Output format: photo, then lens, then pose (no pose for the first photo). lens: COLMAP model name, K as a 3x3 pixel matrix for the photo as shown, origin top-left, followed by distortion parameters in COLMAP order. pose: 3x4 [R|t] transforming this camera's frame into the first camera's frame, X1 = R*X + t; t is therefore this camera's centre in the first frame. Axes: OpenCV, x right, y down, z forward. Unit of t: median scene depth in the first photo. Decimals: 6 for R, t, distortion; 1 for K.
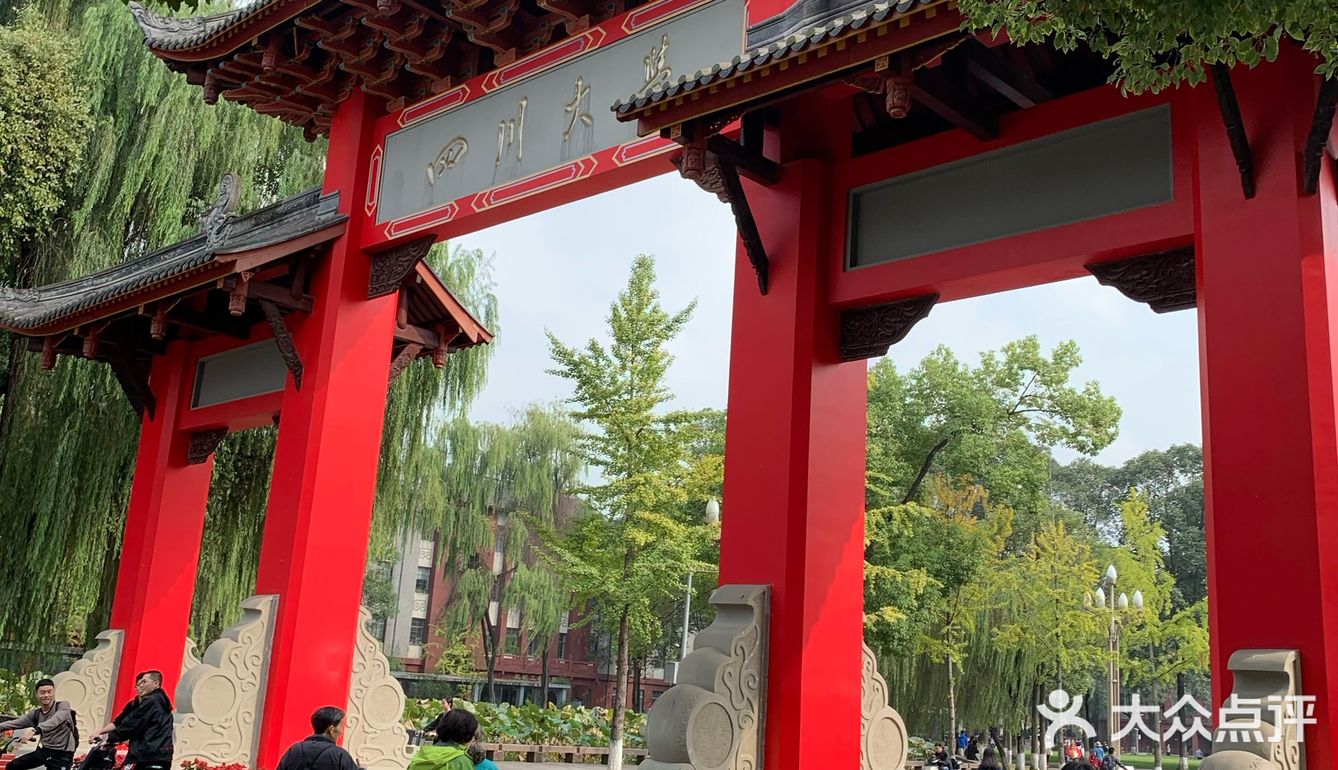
lens RADIAL K [[1323.2, 0, 670.5], [0, 1323.2, 345.4], [0, 0, 1]] dist [0.132530, -0.421058]
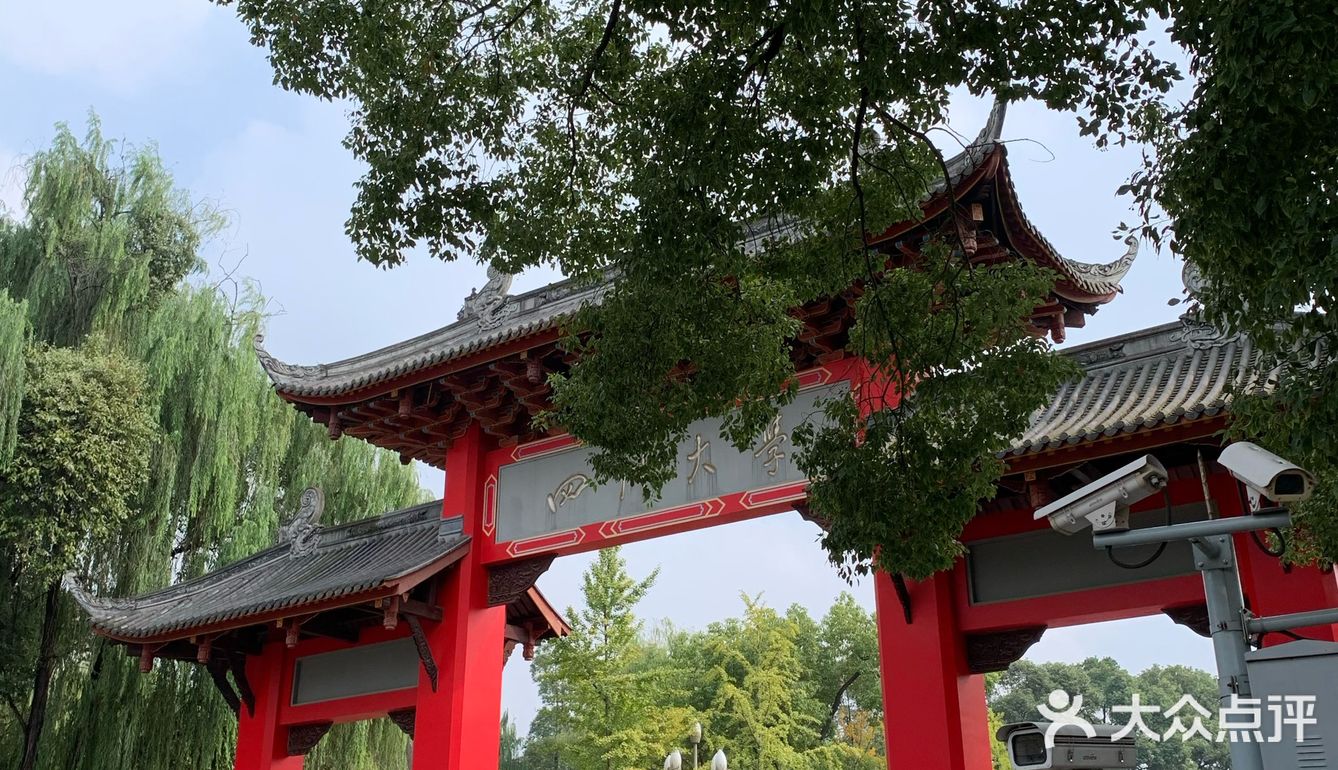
lens RADIAL K [[1323.2, 0, 670.5], [0, 1323.2, 345.4], [0, 0, 1]] dist [0.132530, -0.421058]
pose [[0.987277, -0.006487, 0.158875, -0.248159], [0.031458, 0.987387, -0.155167, -0.074245], [-0.155865, 0.158191, 0.975029, -0.210727]]
